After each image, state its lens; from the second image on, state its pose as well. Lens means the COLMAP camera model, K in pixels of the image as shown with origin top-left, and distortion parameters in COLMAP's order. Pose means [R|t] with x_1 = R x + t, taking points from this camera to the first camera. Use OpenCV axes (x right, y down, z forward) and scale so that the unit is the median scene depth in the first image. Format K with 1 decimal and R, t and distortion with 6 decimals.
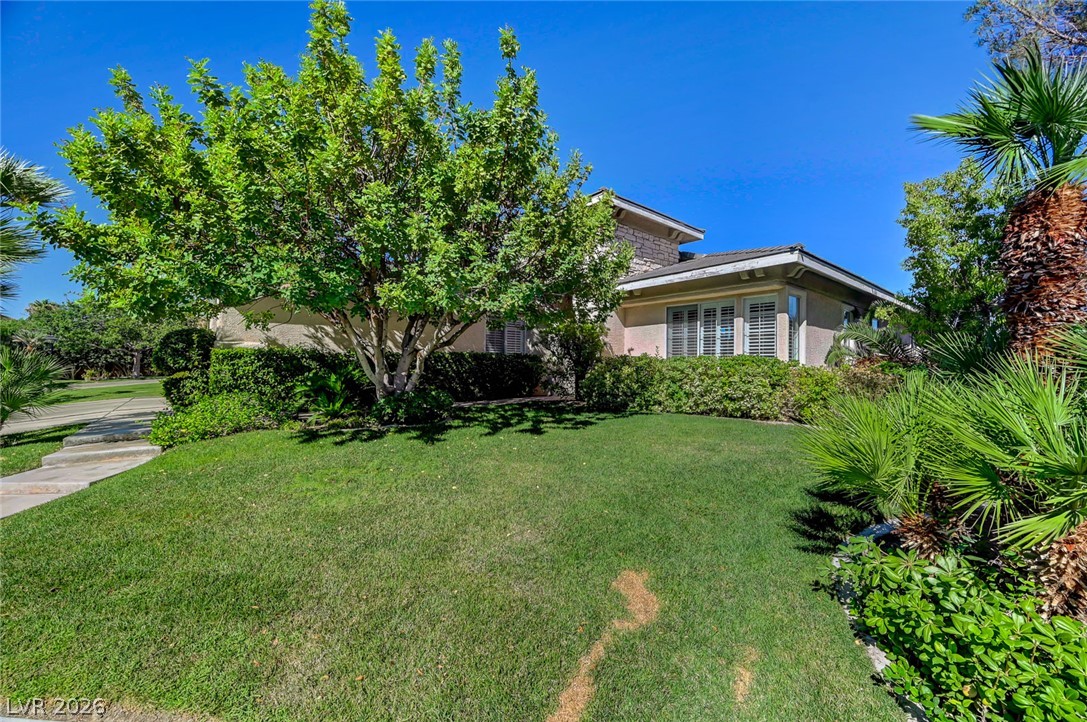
lens RADIAL K [[435.2, 0, 543.2], [0, 435.2, 357.3], [0, 0, 1]] dist [0.000318, 0.000432]
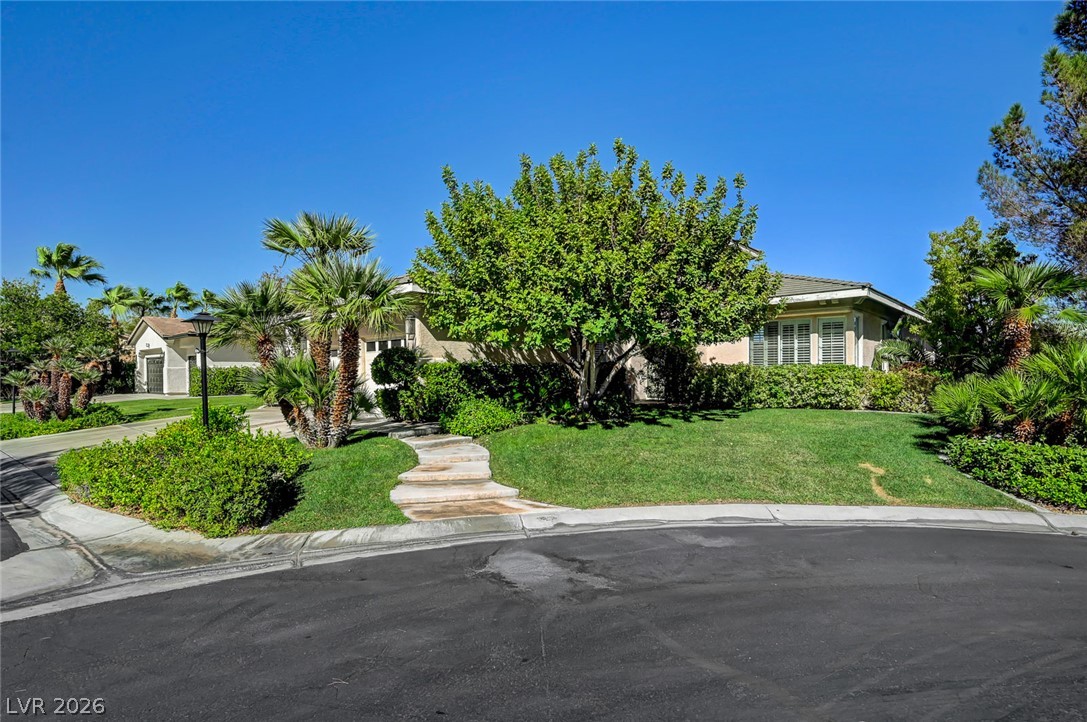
lens RADIAL K [[565.5, 0, 543.8], [0, 565.5, 363.9], [0, 0, 1]] dist [0.001315, -0.000328]
pose [[0.988639, -0.014862, 0.149571, -0.610874], [0.014131, 0.999882, 0.005950, -0.023299], [-0.149641, -0.003768, 0.988733, -0.545550]]
